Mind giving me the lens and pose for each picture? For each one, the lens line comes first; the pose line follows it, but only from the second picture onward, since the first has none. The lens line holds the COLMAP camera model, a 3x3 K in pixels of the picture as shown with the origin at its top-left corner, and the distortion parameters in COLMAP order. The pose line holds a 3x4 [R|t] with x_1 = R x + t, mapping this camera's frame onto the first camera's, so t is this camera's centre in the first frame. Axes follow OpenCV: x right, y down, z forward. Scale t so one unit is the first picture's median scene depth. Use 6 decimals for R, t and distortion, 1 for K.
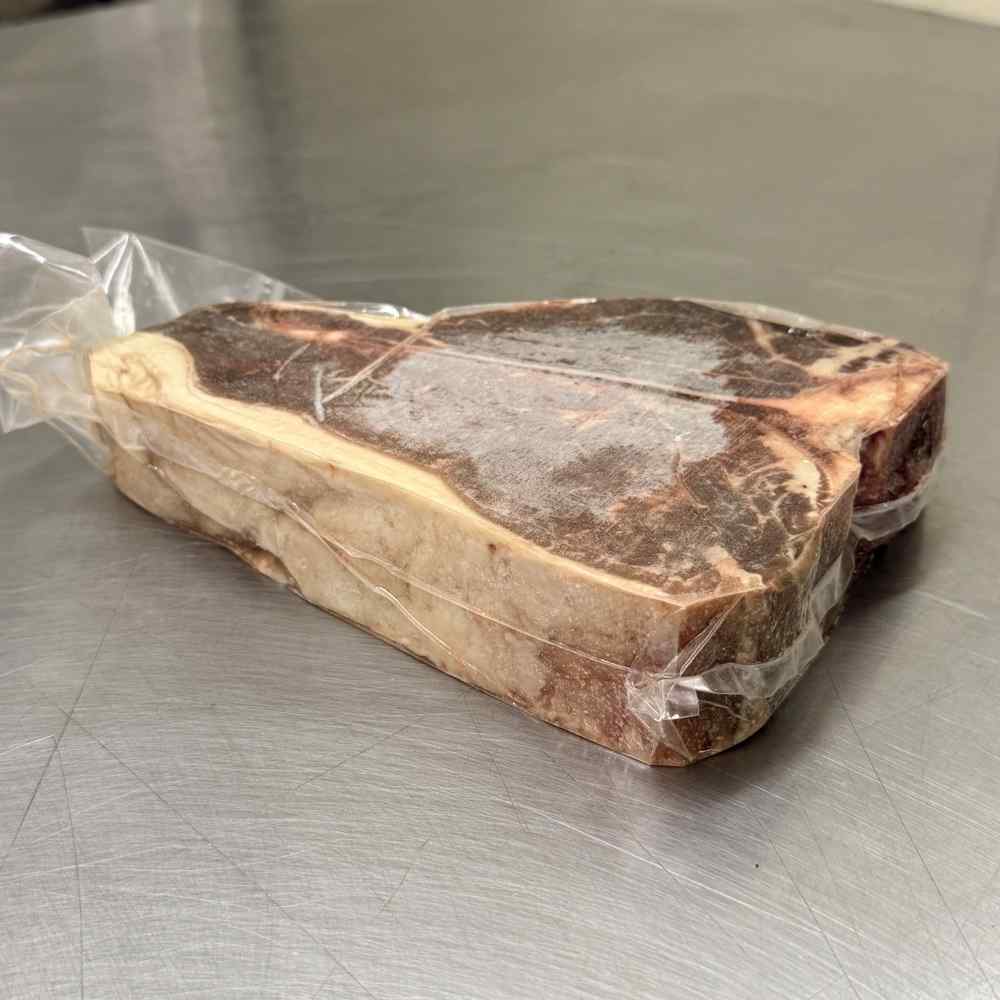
lens RADIAL K [[1479.2, 0, 500.0], [0, 1479.2, 500.0], [0, 0, 1]] dist [0.062480, 0.014919]
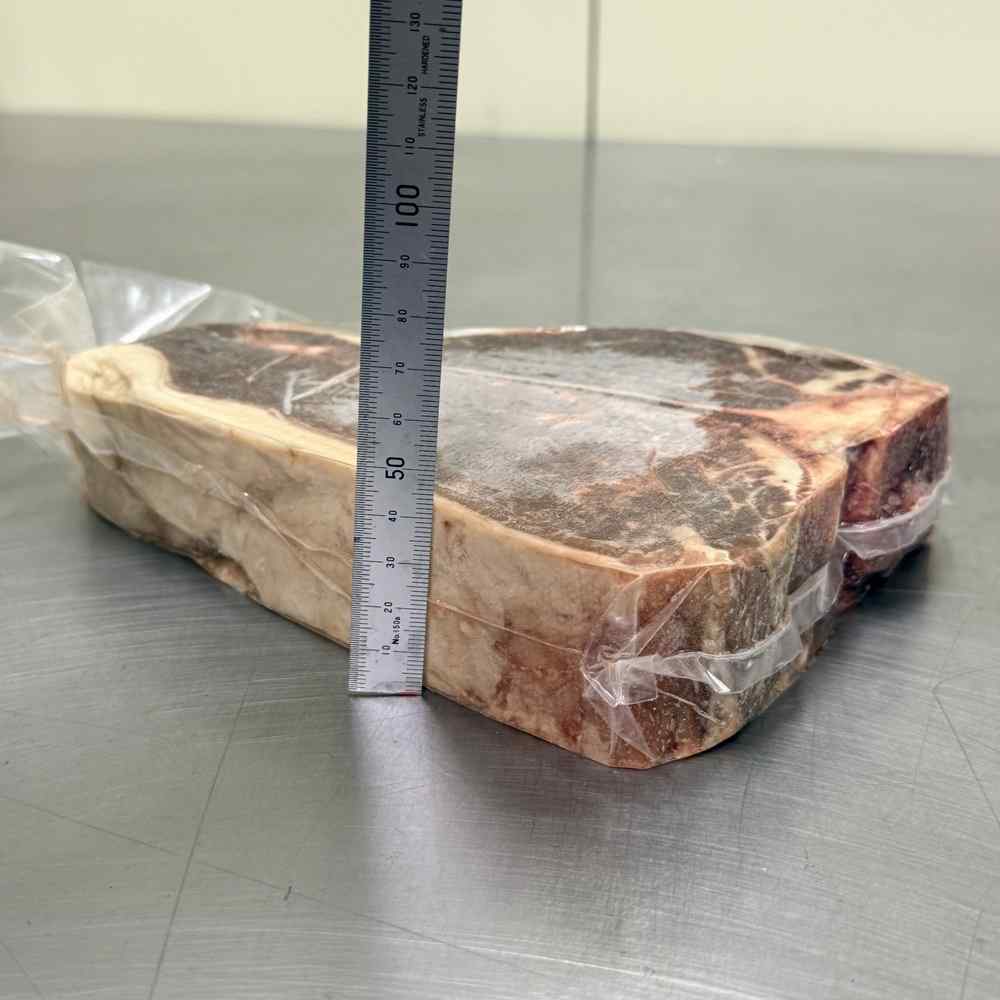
lens RADIAL K [[1479.2, 0, 500.0], [0, 1479.2, 500.0], [0, 0, 1]] dist [0.062480, 0.014919]
pose [[0.998363, 0.030051, -0.048659, 0.066065], [-0.036841, 0.988705, -0.145274, 0.136403], [0.043744, 0.146829, 0.988194, 0.058839]]
